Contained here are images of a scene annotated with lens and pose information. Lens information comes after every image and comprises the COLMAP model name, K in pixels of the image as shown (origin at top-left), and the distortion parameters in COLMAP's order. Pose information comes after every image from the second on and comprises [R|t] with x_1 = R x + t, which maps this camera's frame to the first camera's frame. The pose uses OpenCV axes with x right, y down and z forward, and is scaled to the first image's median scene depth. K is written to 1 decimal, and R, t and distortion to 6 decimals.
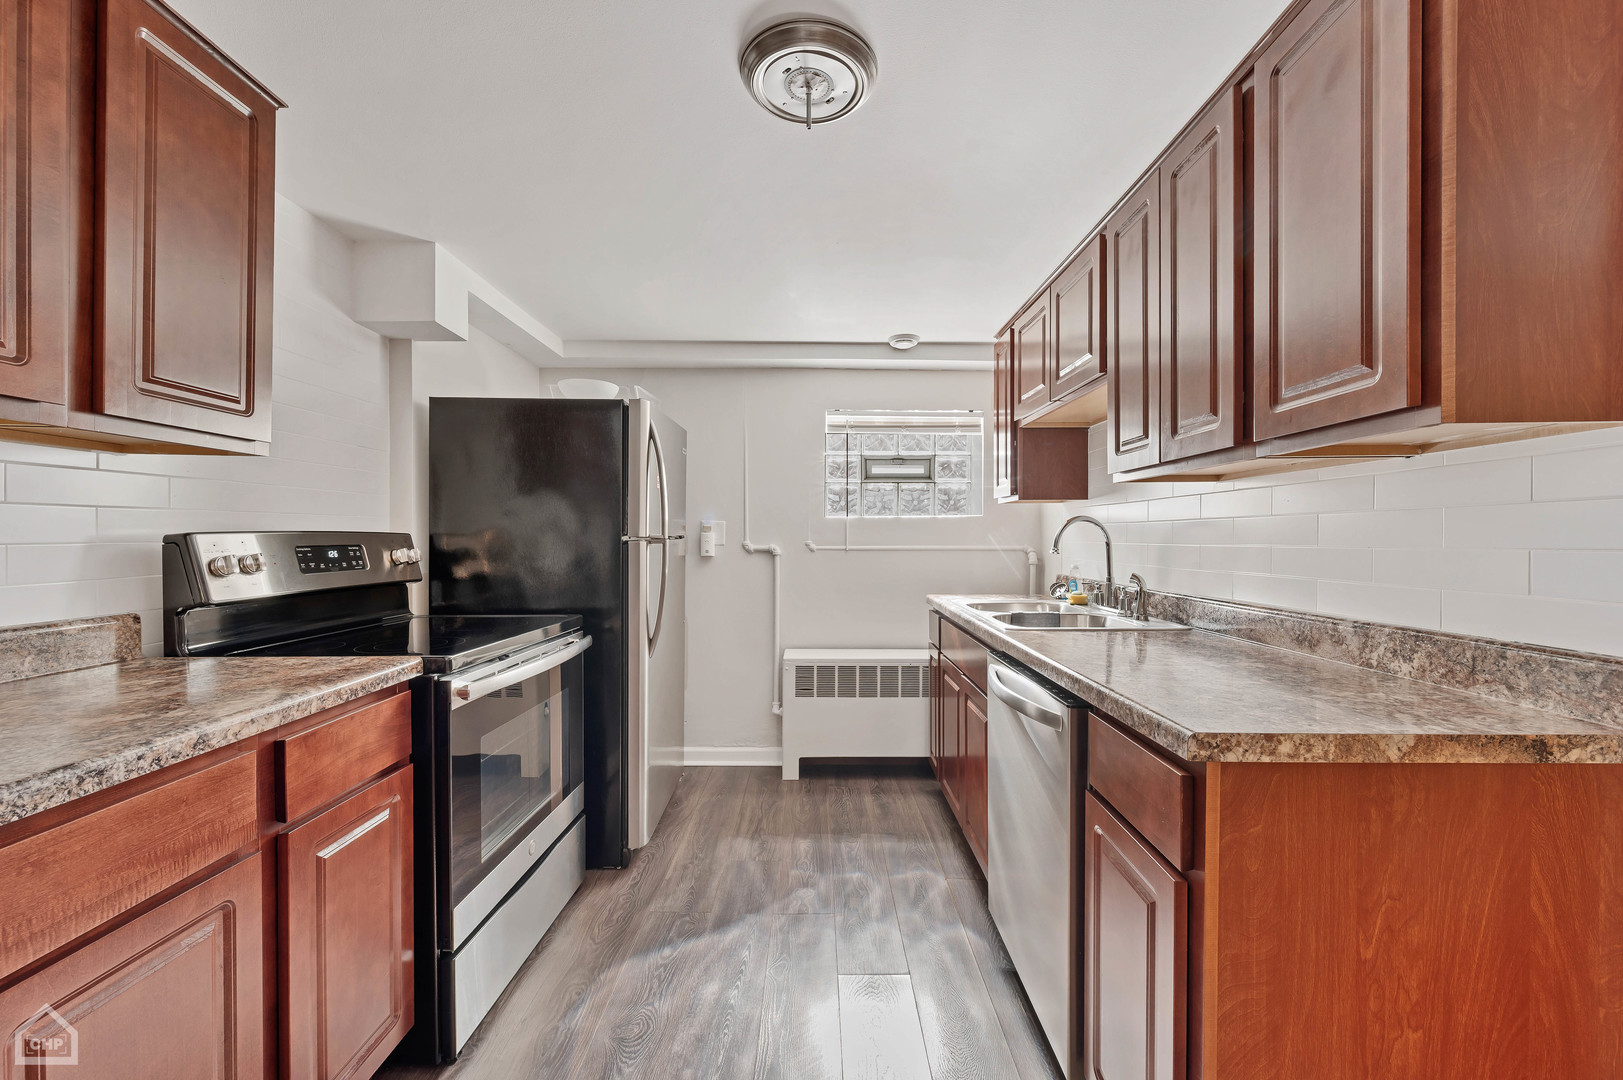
lens RADIAL K [[645.1, 0, 813.1], [0, 645.1, 538.1], [0, 0, 1]] dist [0.003716, 0.000798]
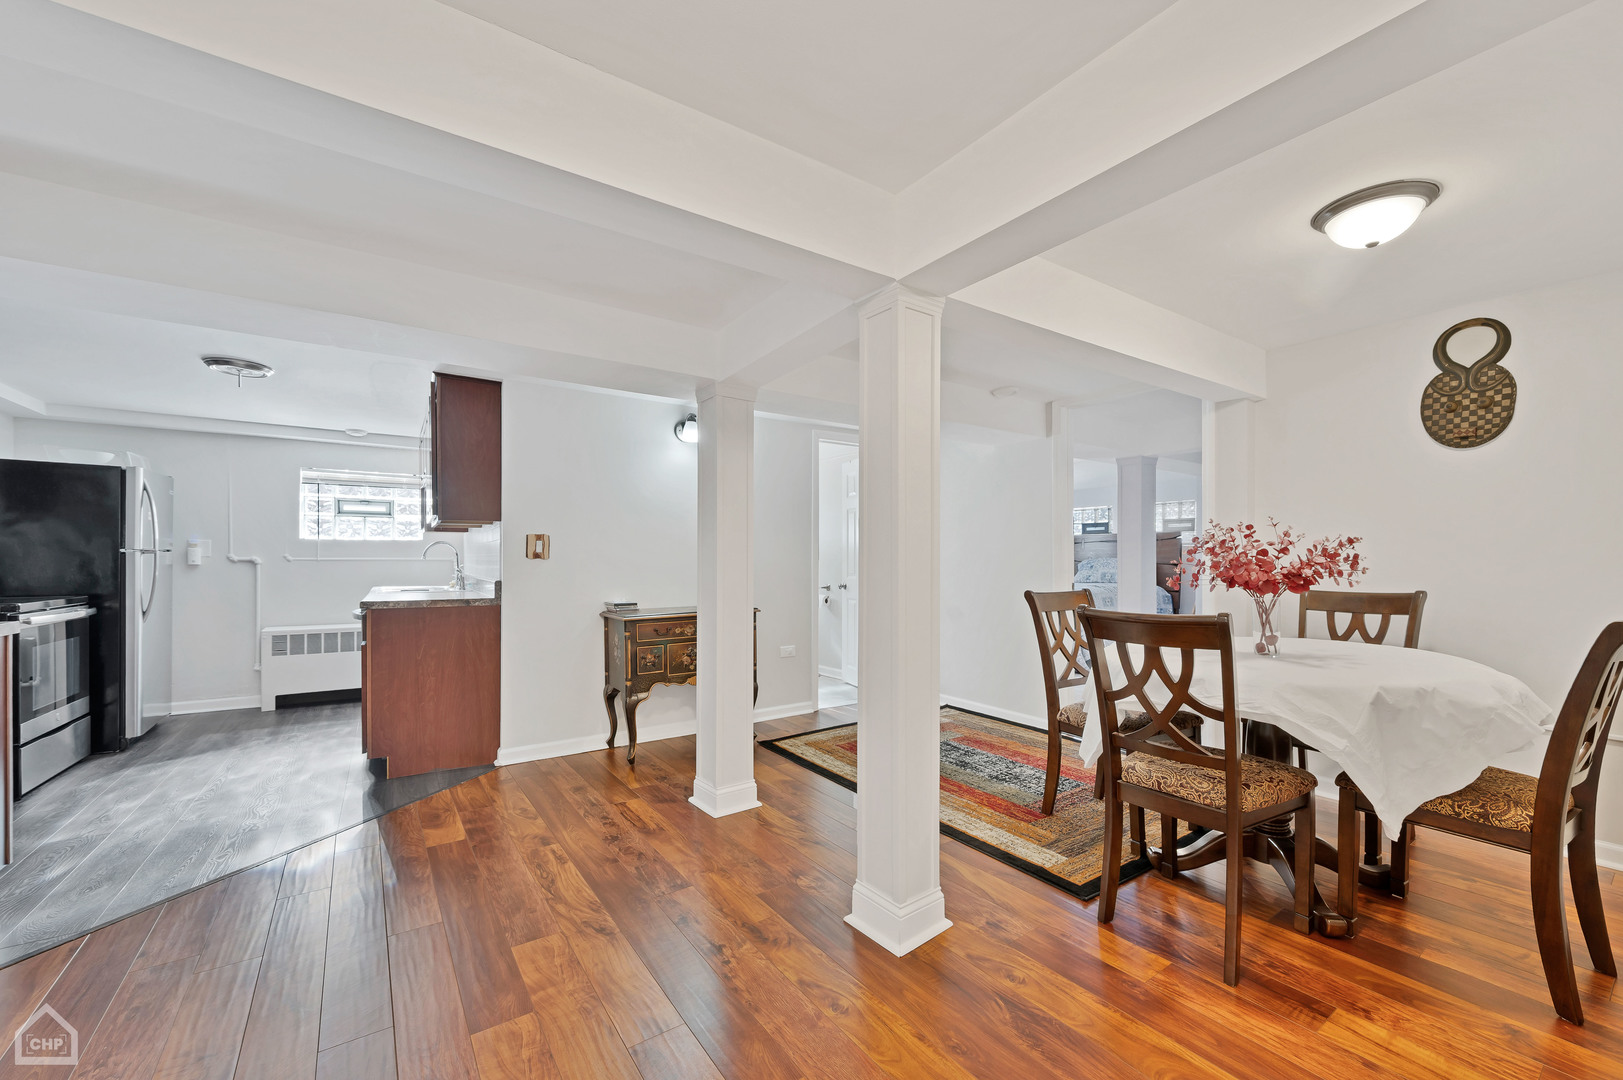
lens RADIAL K [[645.1, 0, 801.2], [0, 645.1, 560.1], [0, 0, 1]] dist [0.003716, 0.000798]
pose [[0.838471, 0.000190, 0.544947, 0.199207], [-0.000952, 0.999999, 0.001117, 0.016707], [-0.544946, -0.001456, 0.838470, -1.022441]]
